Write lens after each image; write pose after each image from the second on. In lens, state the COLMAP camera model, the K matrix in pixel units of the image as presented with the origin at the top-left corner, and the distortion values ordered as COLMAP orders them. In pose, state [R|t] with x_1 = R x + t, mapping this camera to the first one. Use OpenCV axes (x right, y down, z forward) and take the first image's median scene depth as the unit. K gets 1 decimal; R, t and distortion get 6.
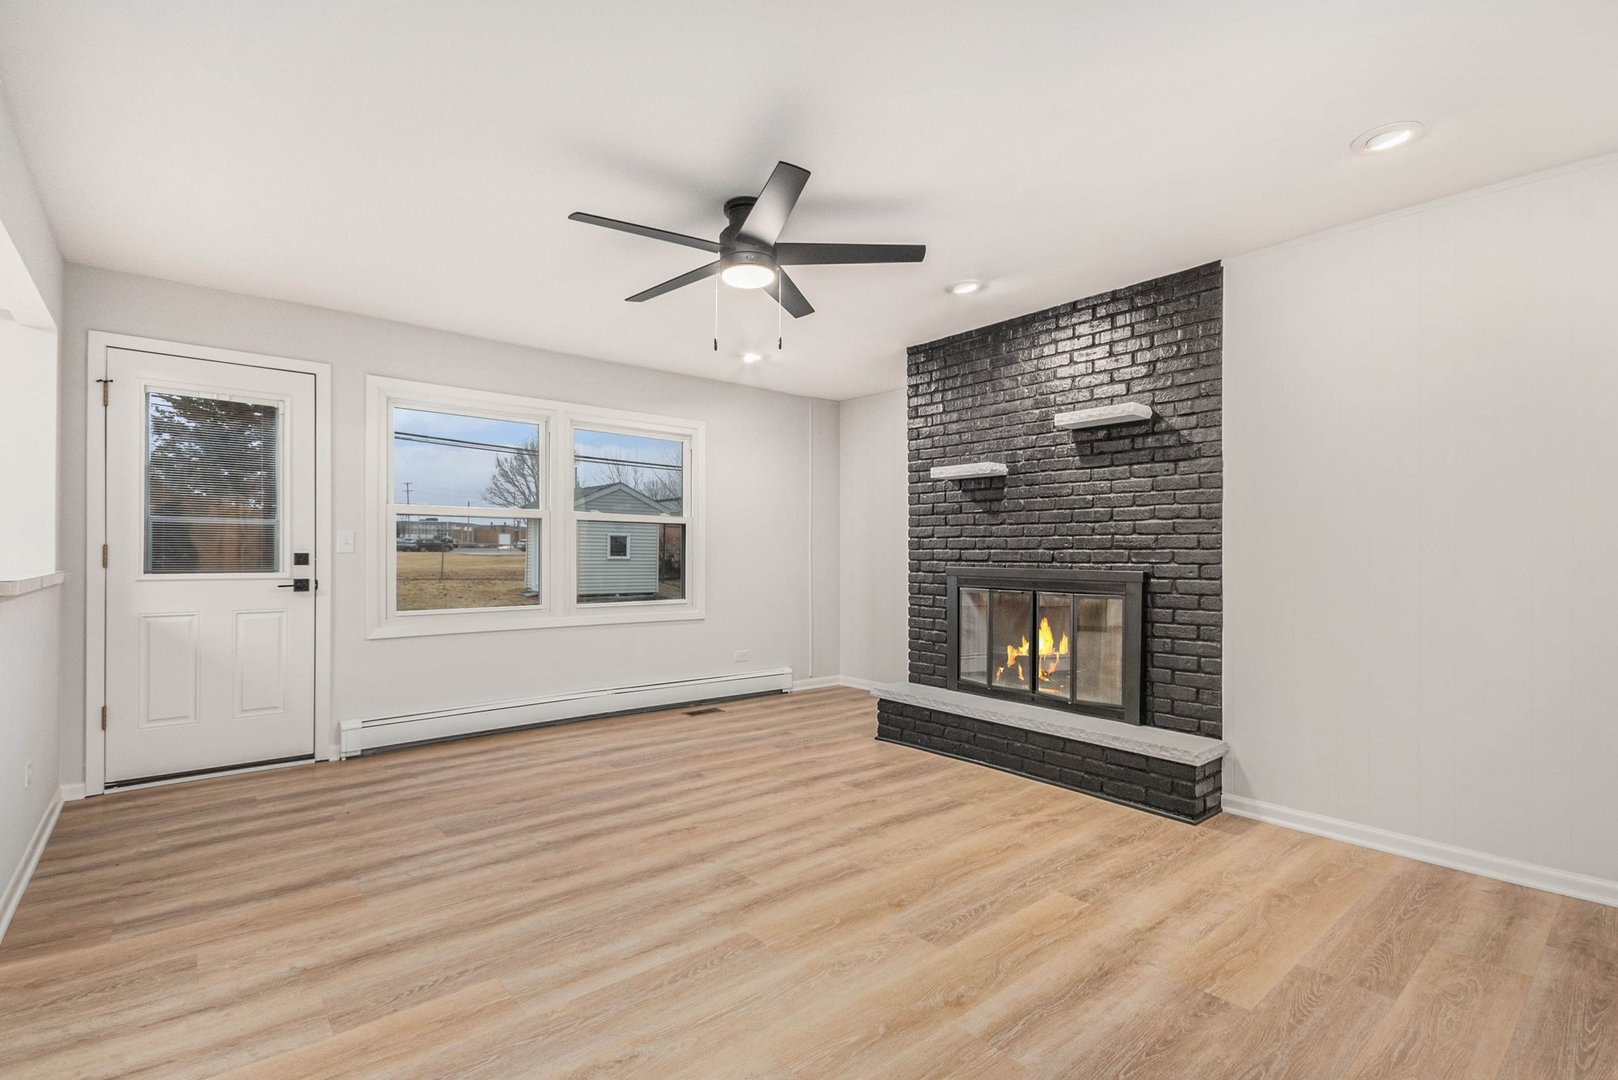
lens RADIAL K [[729.4, 0, 809.8], [0, 729.4, 567.1], [0, 0, 1]] dist [-0.000048, -0.002678]
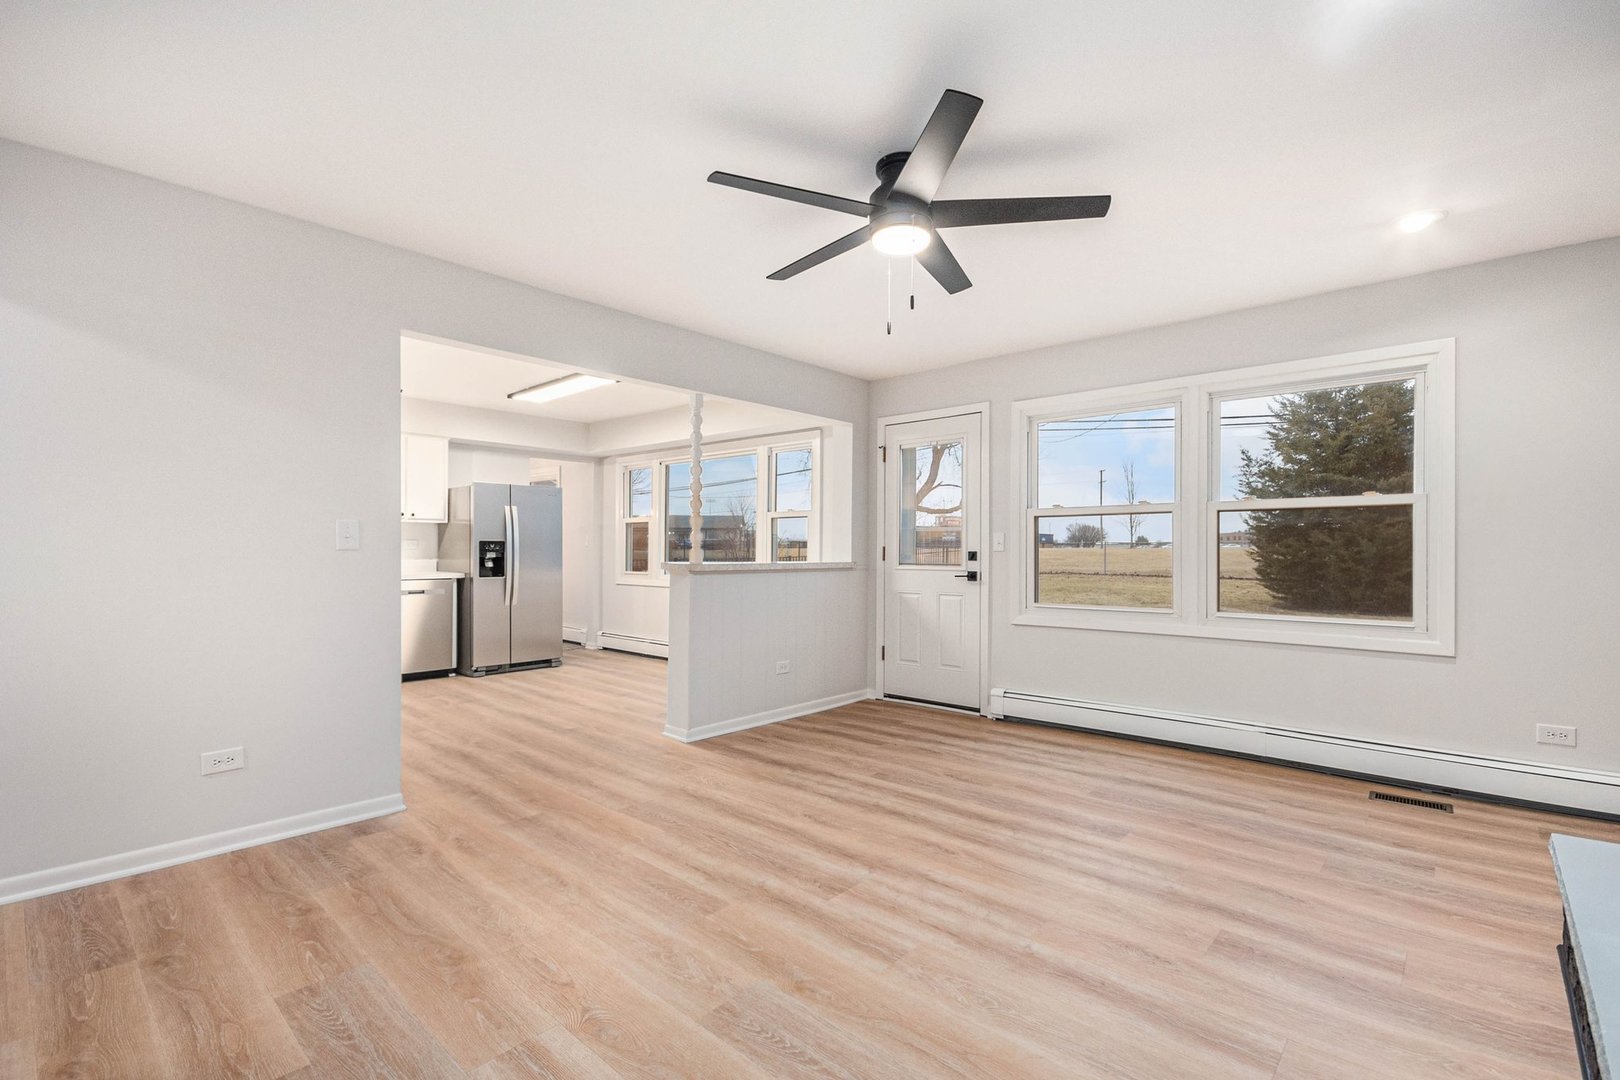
lens RADIAL K [[730.3, 0, 814.7], [0, 730.3, 555.7], [0, 0, 1]] dist [-0.000048, -0.002678]
pose [[0.135520, 0.000816, -0.990774, 0.642440], [-0.016033, 0.999871, -0.001369, -0.006421], [0.990645, 0.016070, 0.135516, 0.631360]]
